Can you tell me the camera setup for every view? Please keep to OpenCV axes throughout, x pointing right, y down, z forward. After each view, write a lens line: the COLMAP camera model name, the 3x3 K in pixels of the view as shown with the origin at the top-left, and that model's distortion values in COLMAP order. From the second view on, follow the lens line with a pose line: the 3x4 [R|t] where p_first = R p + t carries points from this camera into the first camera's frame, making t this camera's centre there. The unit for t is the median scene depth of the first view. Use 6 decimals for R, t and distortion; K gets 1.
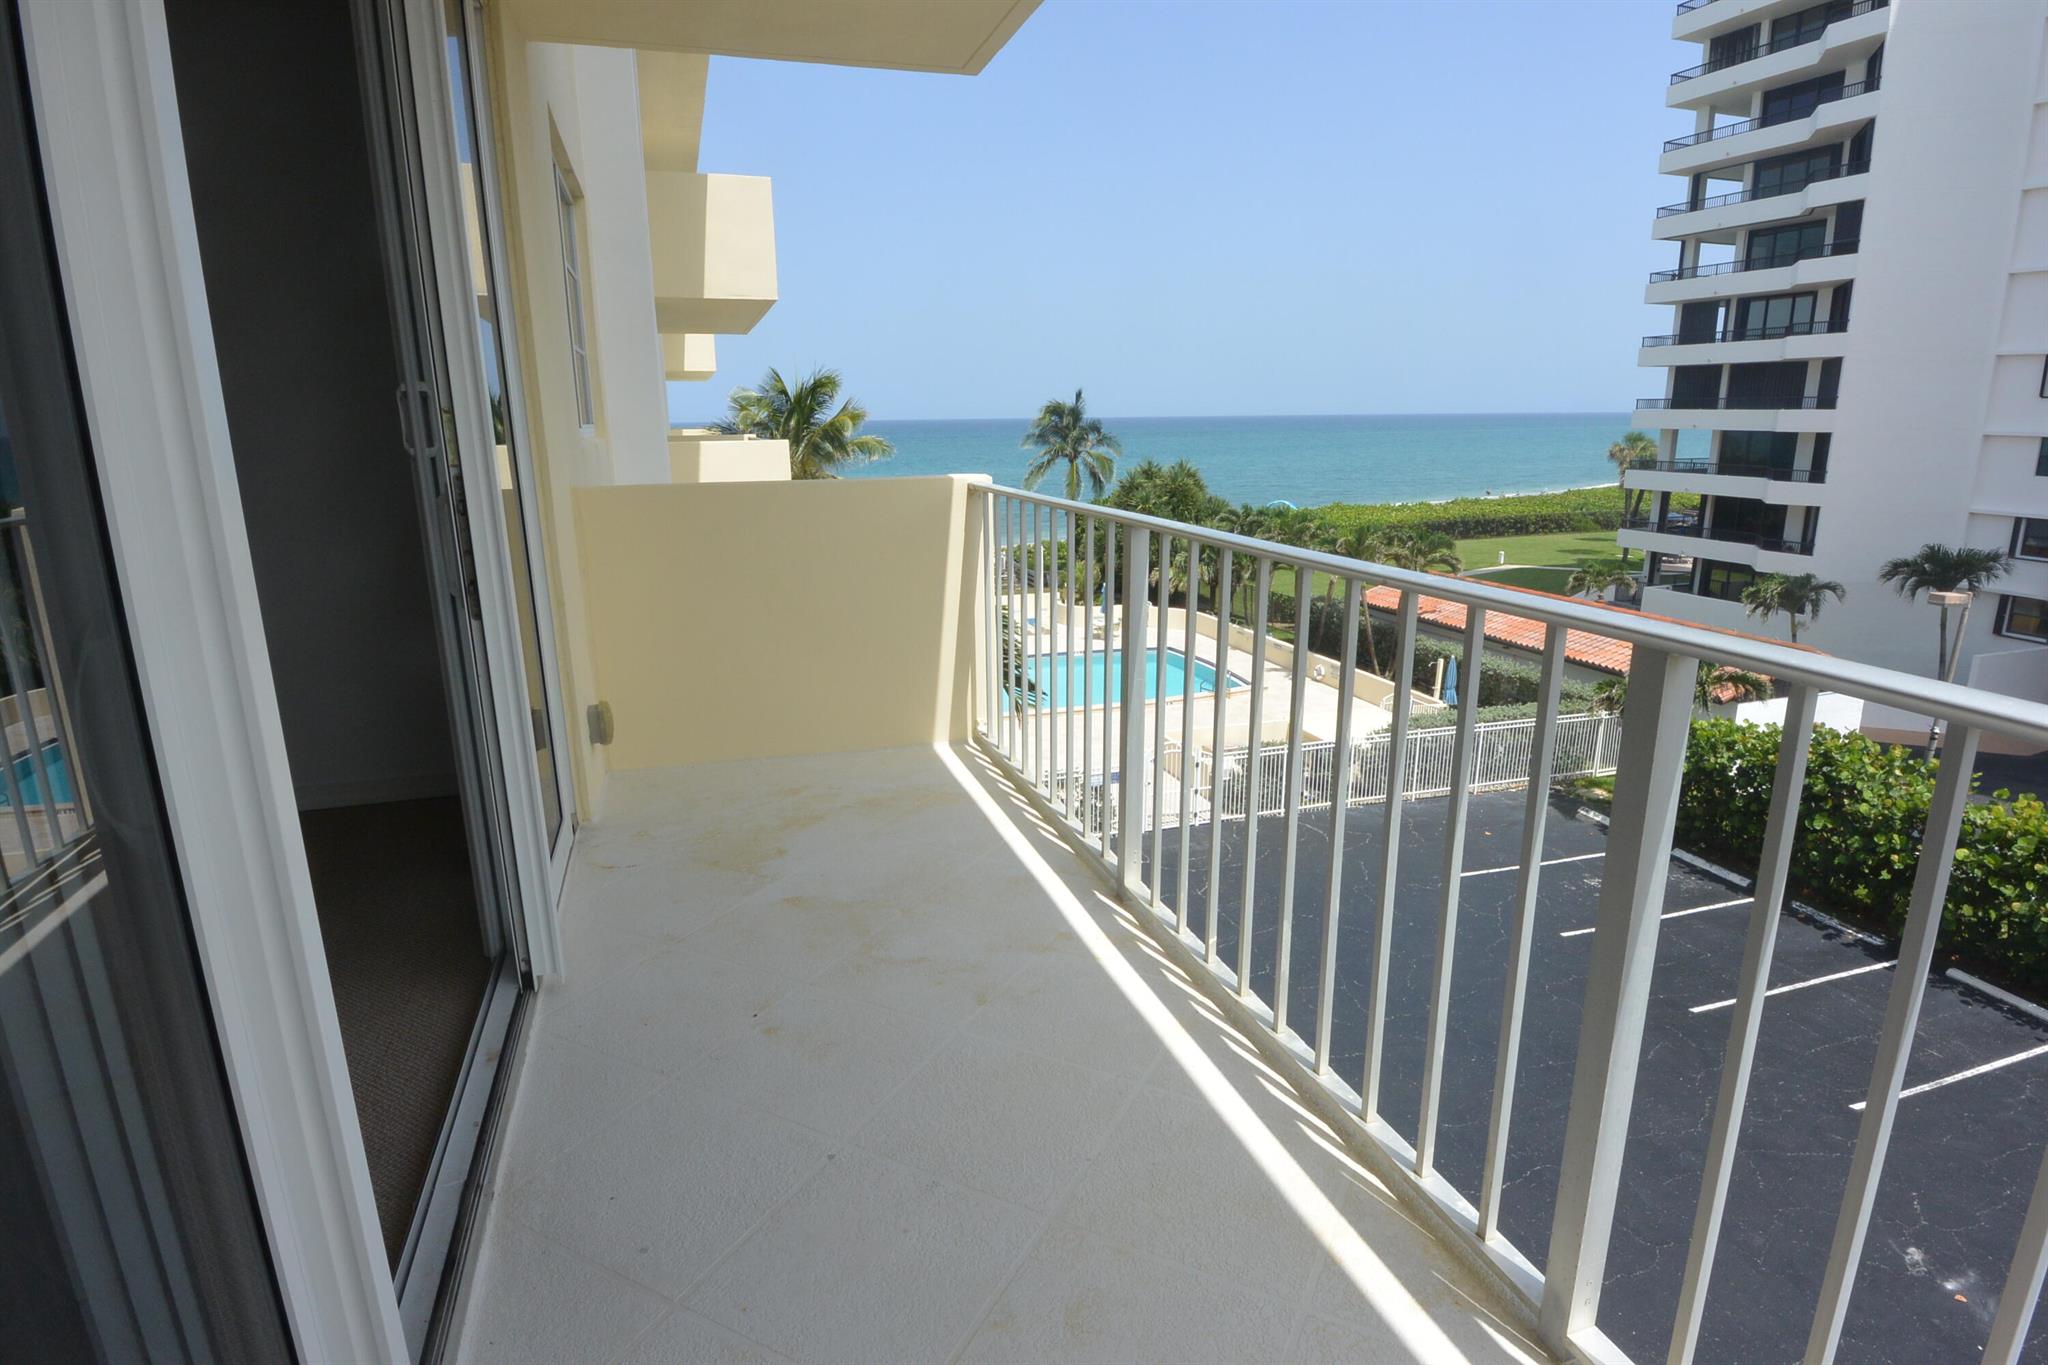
lens RADIAL K [[1075.9, 0, 1029.1], [0, 1075.9, 691.2], [0, 0, 1]] dist [-0.004708, -0.023061]
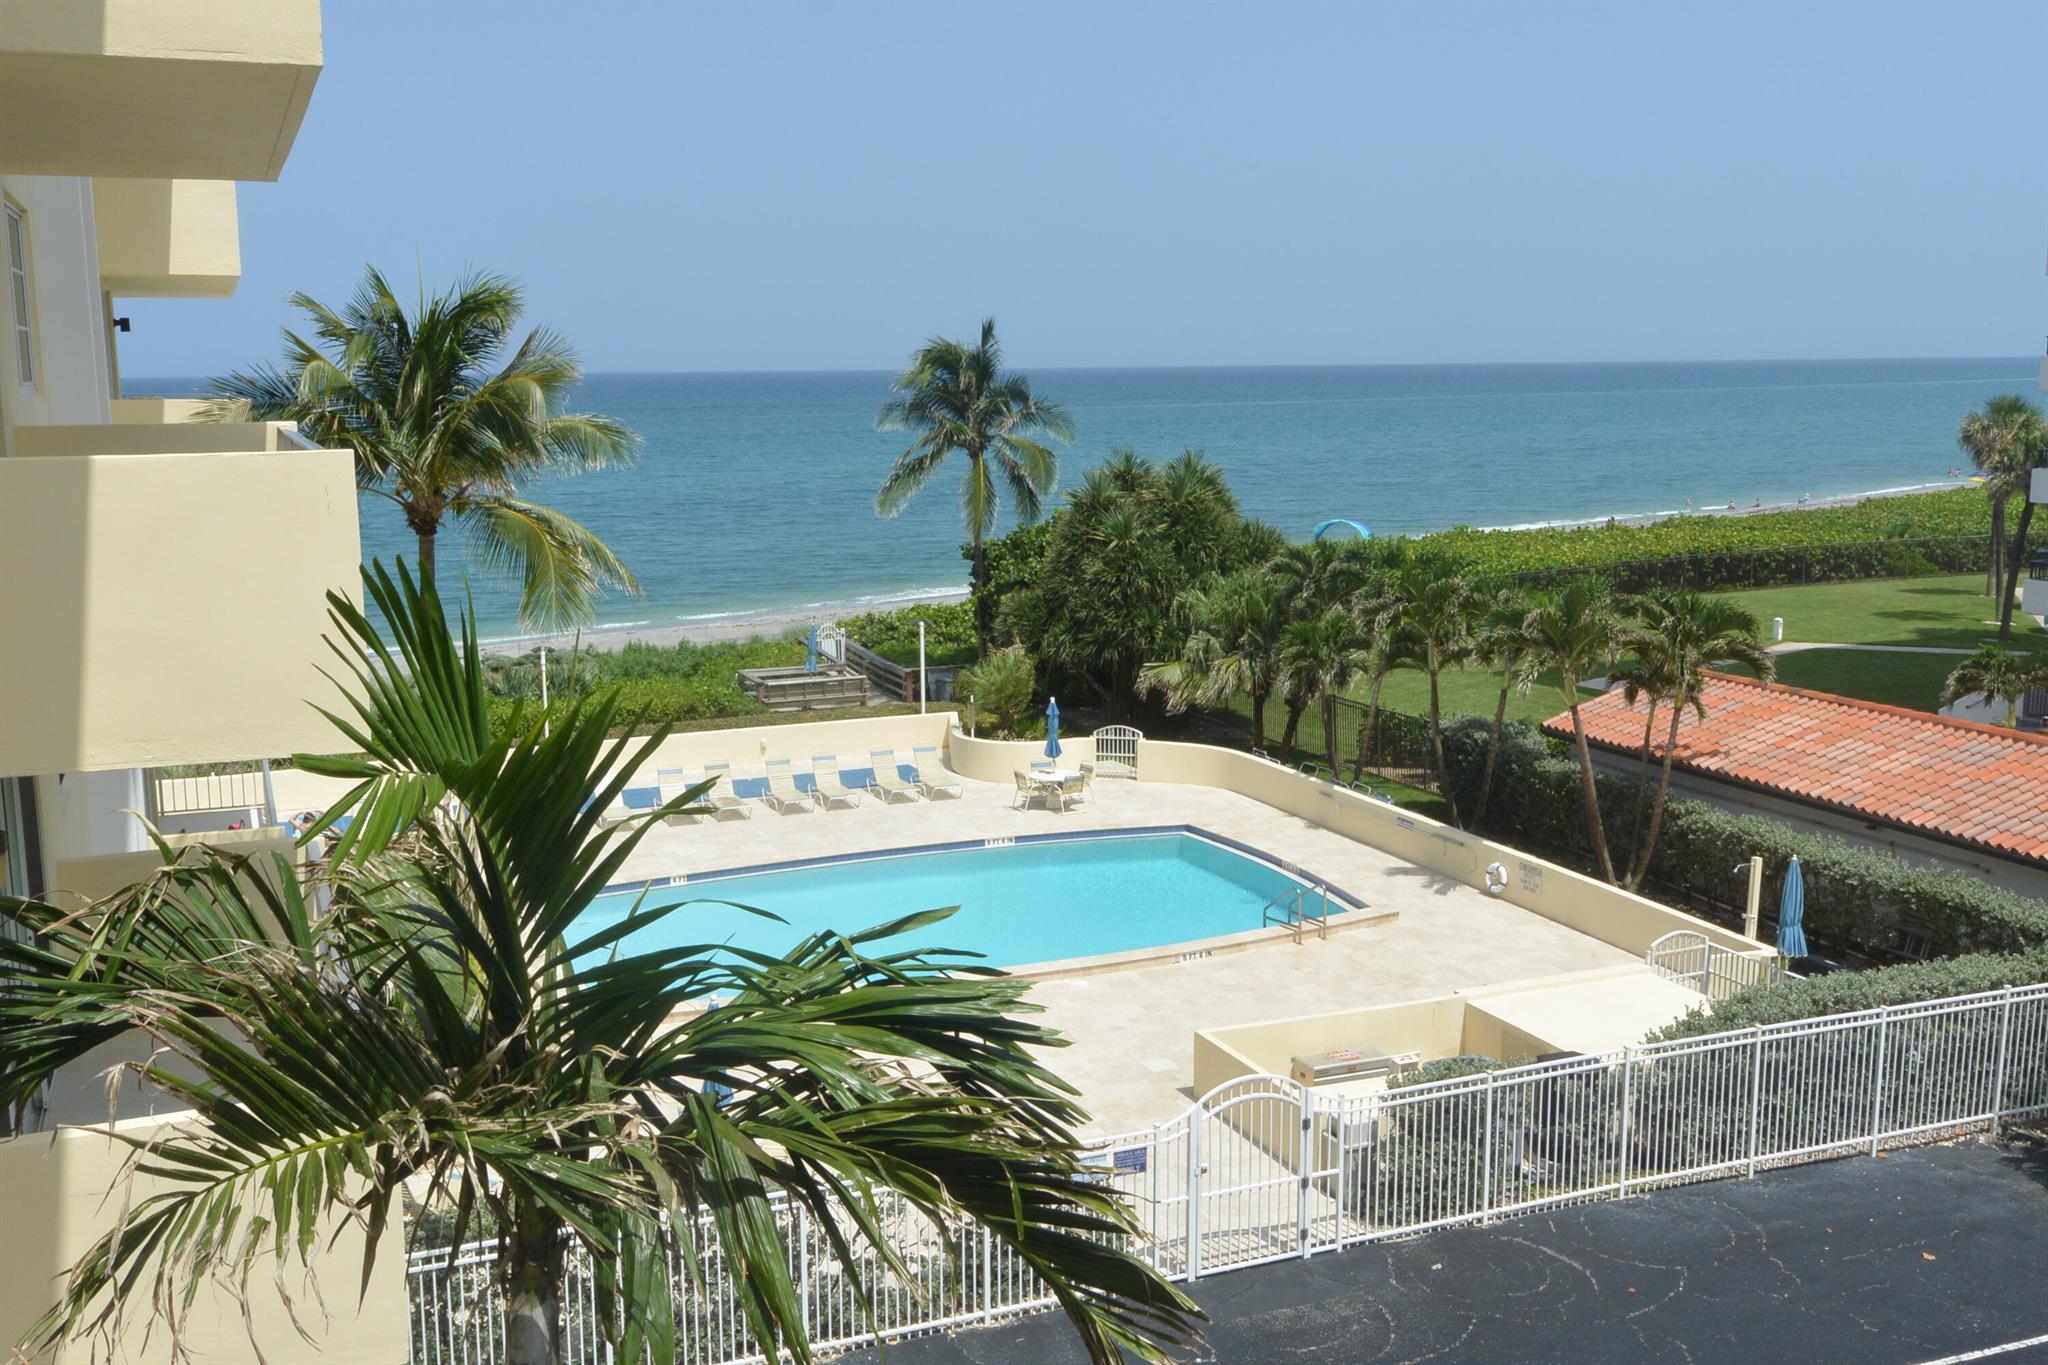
lens RADIAL K [[1971.3, 0, 1024.0], [0, 1971.3, 682.5], [0, 0, 1]] dist [0.021244, -0.005369]
pose [[0.996981, -0.010078, 0.076984, -0.016723], [0.017058, 0.995746, -0.090549, -0.028352], [-0.075744, 0.091589, 0.992912, 0.102225]]
